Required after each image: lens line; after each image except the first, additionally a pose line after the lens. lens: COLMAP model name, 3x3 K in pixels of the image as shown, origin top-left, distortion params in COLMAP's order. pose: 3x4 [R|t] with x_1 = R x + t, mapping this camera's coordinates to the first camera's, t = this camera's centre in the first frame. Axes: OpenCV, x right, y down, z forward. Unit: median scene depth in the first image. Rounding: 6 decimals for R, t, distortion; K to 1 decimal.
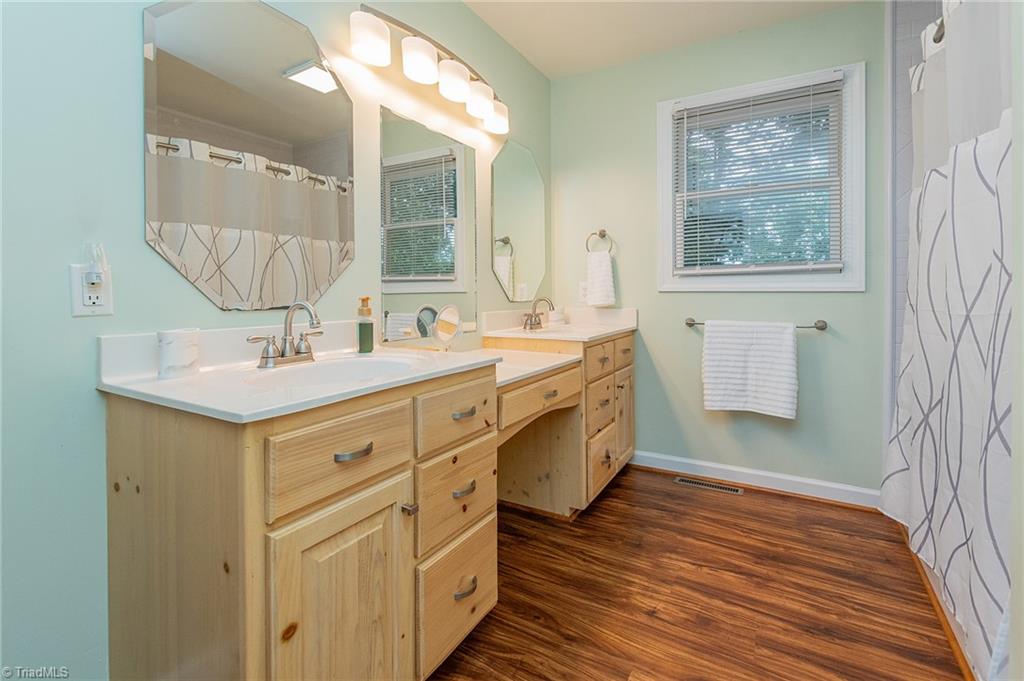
lens RADIAL K [[461.2, 0, 513.8], [0, 461.2, 297.2], [0, 0, 1]] dist [0.002612, -0.000371]
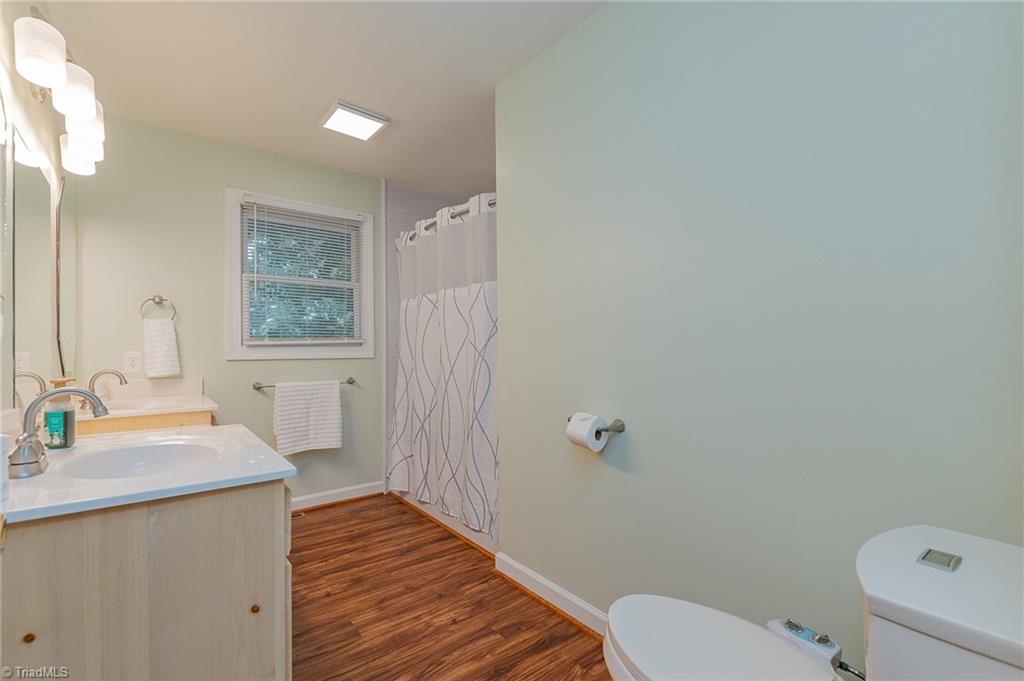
lens RADIAL K [[449.9, 0, 518.1], [0, 449.9, 342.9], [0, 0, 1]] dist [0.003933, -0.000529]
pose [[0.356318, 0.014430, 0.934253, -0.621325], [0.015915, 0.999642, -0.021510, -0.027656], [-0.934229, 0.022533, 0.355961, -0.026342]]
